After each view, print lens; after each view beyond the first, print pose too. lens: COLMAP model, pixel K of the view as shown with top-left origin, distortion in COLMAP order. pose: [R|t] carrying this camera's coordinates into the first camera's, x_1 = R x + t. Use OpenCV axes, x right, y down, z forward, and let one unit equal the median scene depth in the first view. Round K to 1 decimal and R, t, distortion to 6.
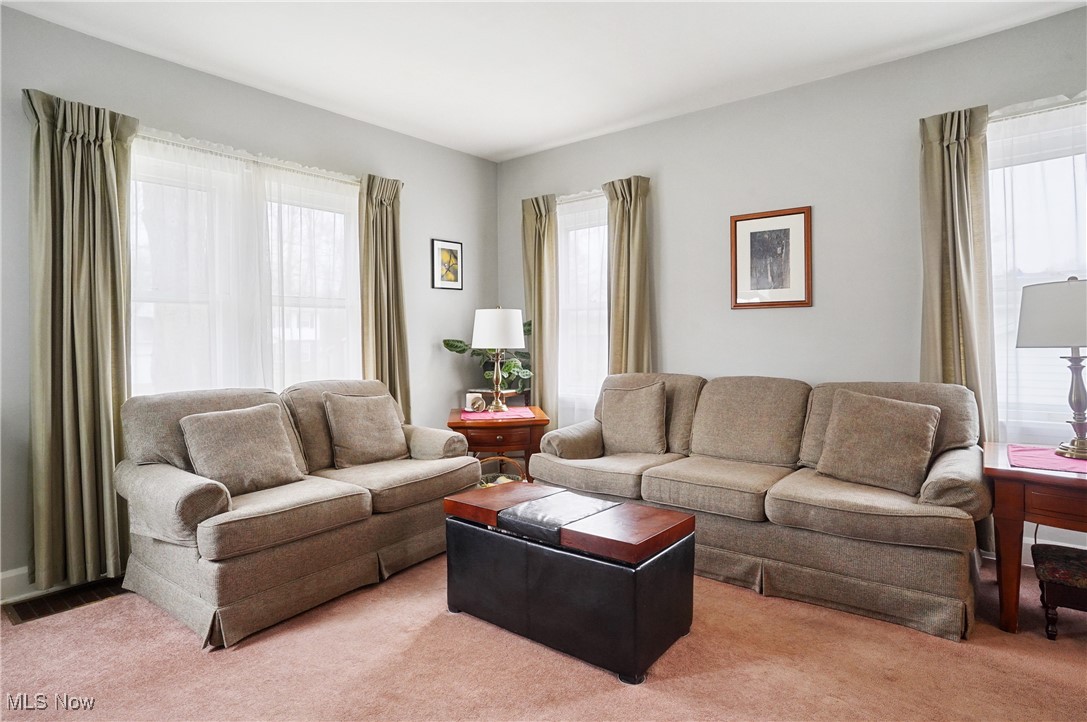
lens RADIAL K [[574.3, 0, 543.1], [0, 574.3, 340.1], [0, 0, 1]] dist [0.000006, 0.000225]
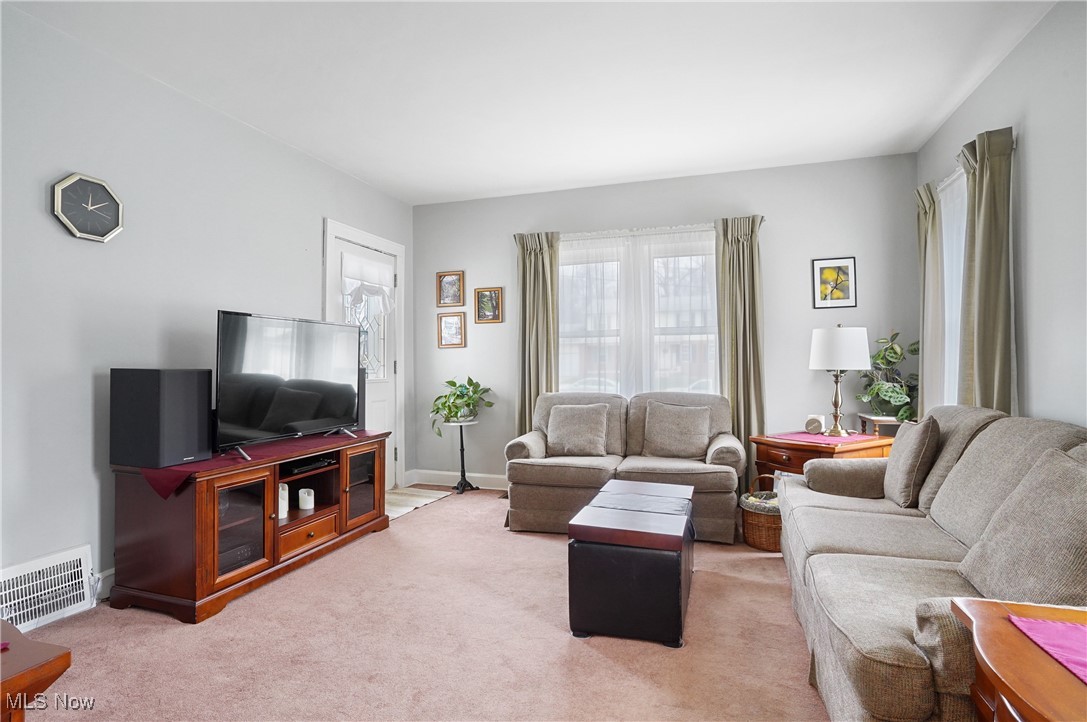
lens RADIAL K [[551.6, 0, 561.7], [0, 551.6, 377.3], [0, 0, 1]] dist [-0.031057, 0.000784]
pose [[0.411446, 0.029028, -0.910972, 0.669476], [0.002750, 0.999449, 0.033090, -0.004444], [0.911430, -0.016120, 0.411139, 0.270096]]
